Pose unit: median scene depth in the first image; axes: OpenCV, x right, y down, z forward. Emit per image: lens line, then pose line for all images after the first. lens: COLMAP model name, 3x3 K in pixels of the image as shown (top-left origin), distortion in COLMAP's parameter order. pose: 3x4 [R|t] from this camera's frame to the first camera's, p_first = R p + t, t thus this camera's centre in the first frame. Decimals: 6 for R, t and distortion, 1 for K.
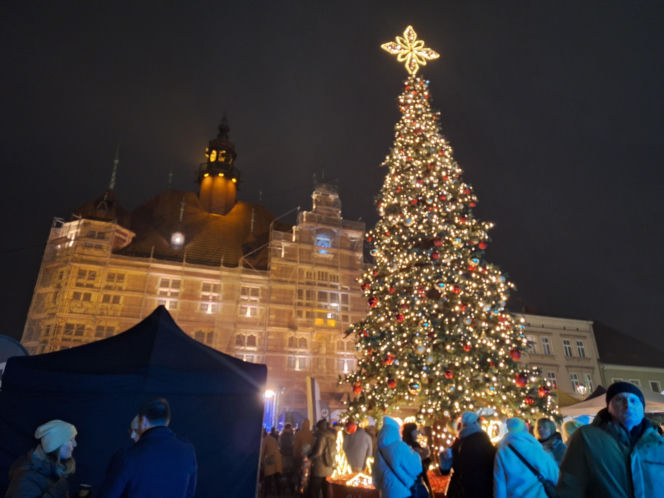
lens RADIAL K [[454.4, 0, 351.2], [0, 454.4, 237.3], [0, 0, 1]] dist [0.097929, -0.125172]
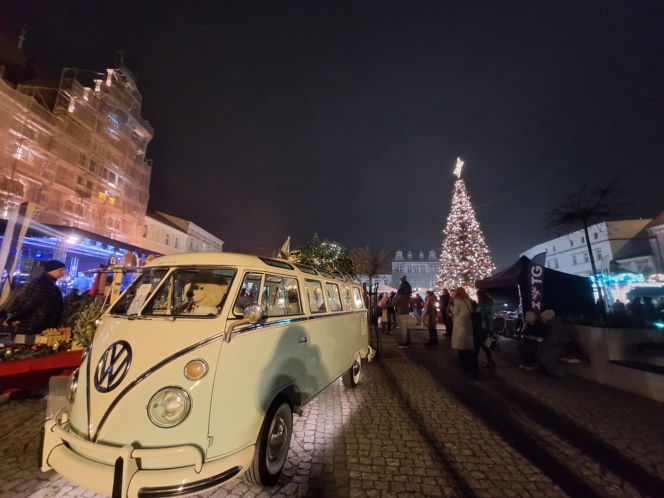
lens RADIAL K [[261.2, 0, 332.0], [0, 261.2, 249.0], [0, 0, 1]] dist [-0.000268, -0.000185]
pose [[0.330653, 0.180060, 0.926416, -0.437117], [-0.360963, 0.931121, -0.052141, 0.146964], [-0.871995, -0.317161, 0.372873, 0.307847]]
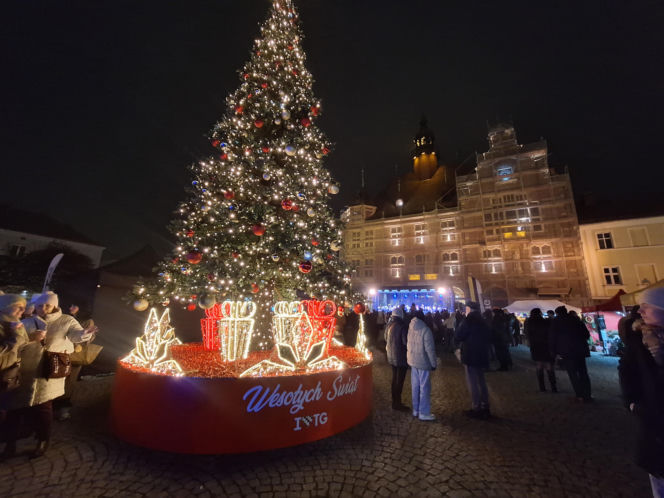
lens RADIAL K [[261.2, 0, 332.0], [0, 261.2, 249.0], [0, 0, 1]] dist [-0.000268, -0.000185]
pose [[0.640180, -0.153603, -0.752712, 0.157814], [0.278643, 0.959511, 0.041182, 0.060280], [0.715910, -0.236102, 0.657061, 0.183862]]
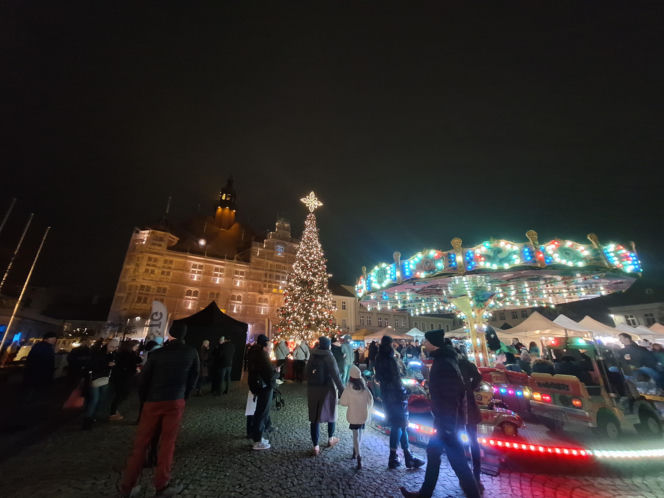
lens RADIAL K [[261.2, 0, 332.0], [0, 261.2, 249.0], [0, 0, 1]] dist [-0.000268, -0.000185]
pose [[0.989684, 0.072346, 0.123659, 0.022535], [-0.077991, 0.996093, 0.041431, -0.060104], [-0.120179, -0.050648, 0.991459, -0.142352]]
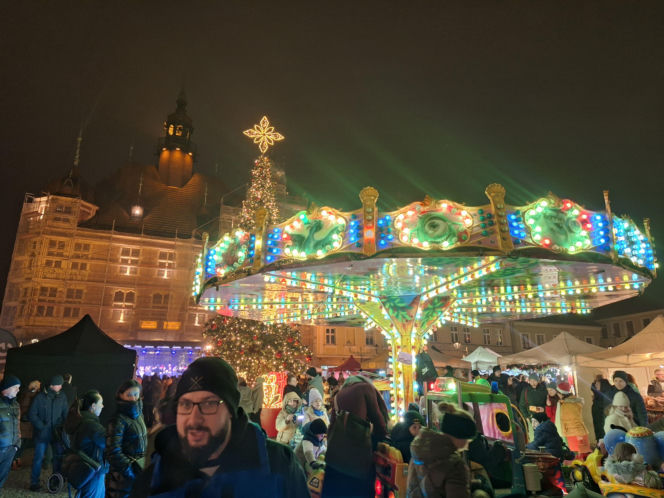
lens RADIAL K [[454.6, 0, 348.3], [0, 454.6, 238.0], [0, 0, 1]] dist [0.048621, -0.076998]
pose [[0.999023, 0.014693, 0.041677, 0.099598], [-0.019167, 0.993850, 0.109061, -0.068631], [-0.039818, -0.109753, 0.993161, -0.149233]]
